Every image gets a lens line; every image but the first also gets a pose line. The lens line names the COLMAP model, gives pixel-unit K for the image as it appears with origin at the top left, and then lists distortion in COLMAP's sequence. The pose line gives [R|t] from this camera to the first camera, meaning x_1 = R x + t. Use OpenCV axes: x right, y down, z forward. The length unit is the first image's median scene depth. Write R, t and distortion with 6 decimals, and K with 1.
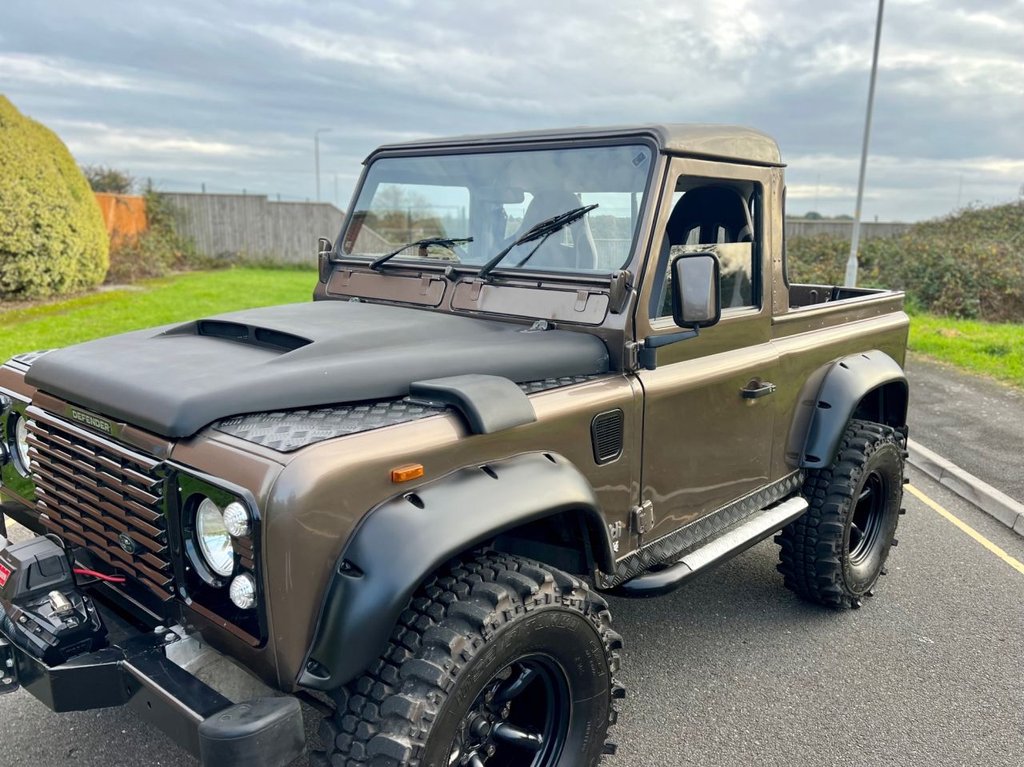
lens RADIAL K [[840.7, 0, 534.0], [0, 840.7, 403.3], [0, 0, 1]] dist [0.024358, -0.004088]
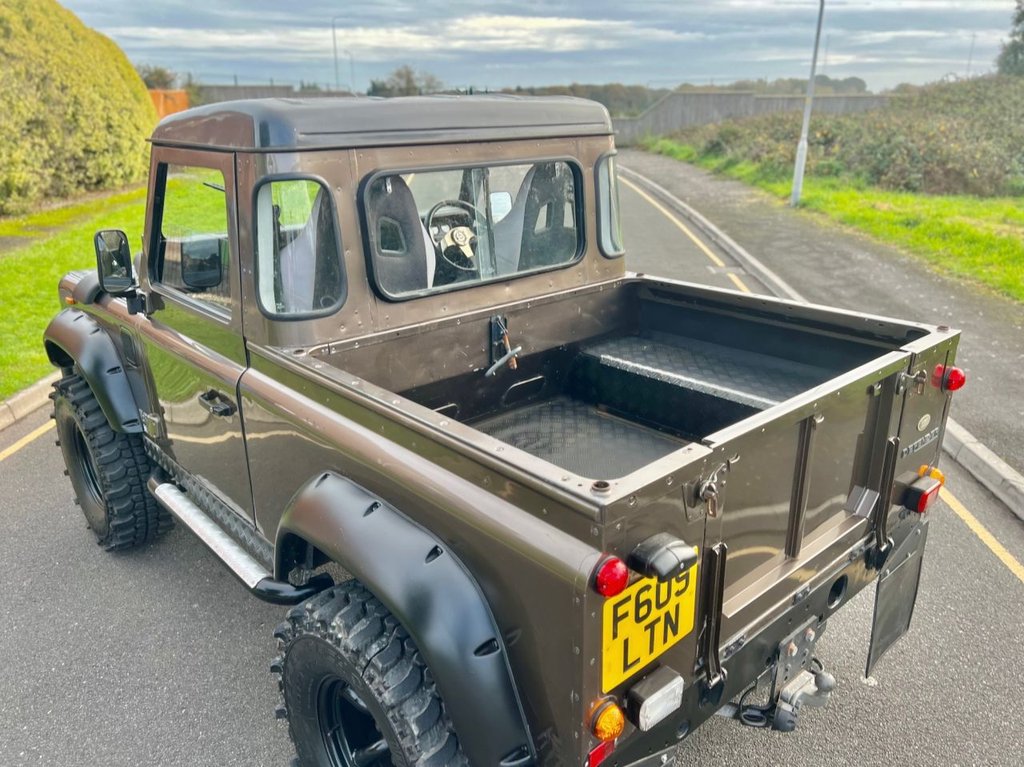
lens RADIAL K [[808.0, 0, 498.4], [0, 808.0, 393.6], [0, 0, 1]] dist [0.039585, -0.043503]
pose [[0.998062, -0.003005, -0.062155, 0.029013], [0.012211, 0.988873, 0.148261, -0.001257], [0.061018, -0.148733, 0.986993, -0.148011]]
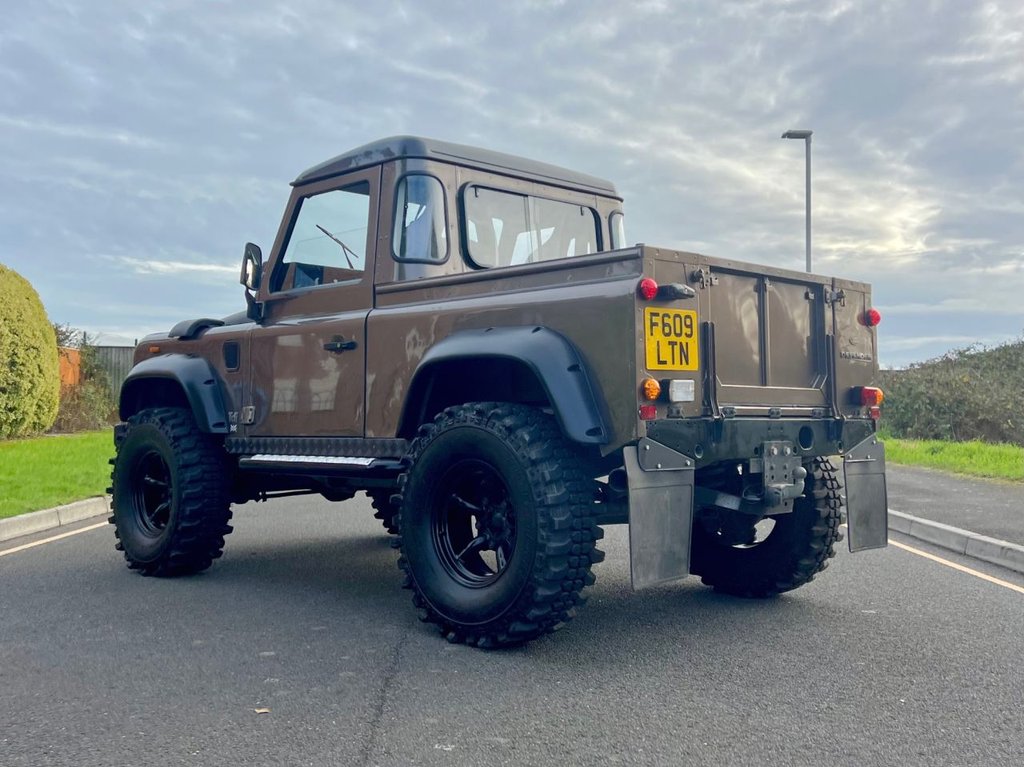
lens RADIAL K [[1157.3, 0, 483.3], [0, 1157.3, 332.6], [0, 0, 1]] dist [0.133422, -0.296917]
pose [[0.999890, -0.011794, -0.008978, -0.005918], [0.008780, 0.959286, -0.282299, 0.151283], [0.011942, 0.282189, 0.959284, -0.343666]]
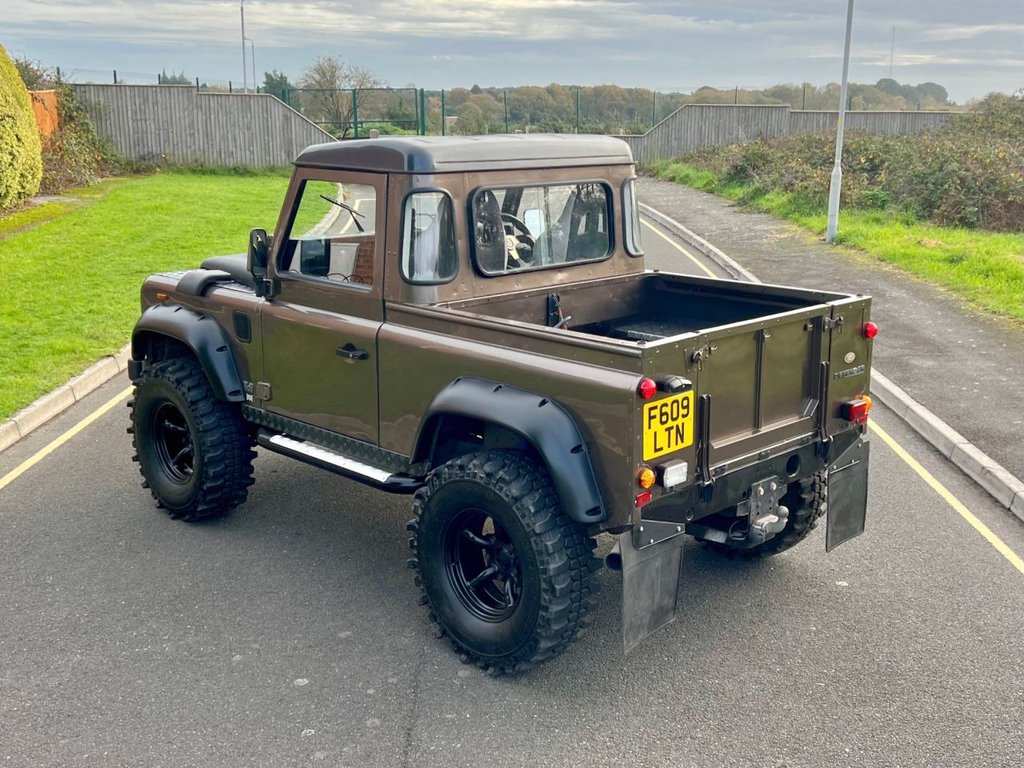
lens RADIAL K [[1233.0, 0, 531.5], [0, 1233.0, 385.2], [0, 0, 1]] dist [0.134226, -0.342866]
pose [[0.999828, -0.009823, 0.015706, -0.002481], [0.009386, 0.999574, 0.027643, 0.033930], [-0.015970, -0.027491, 0.999494, -0.400138]]
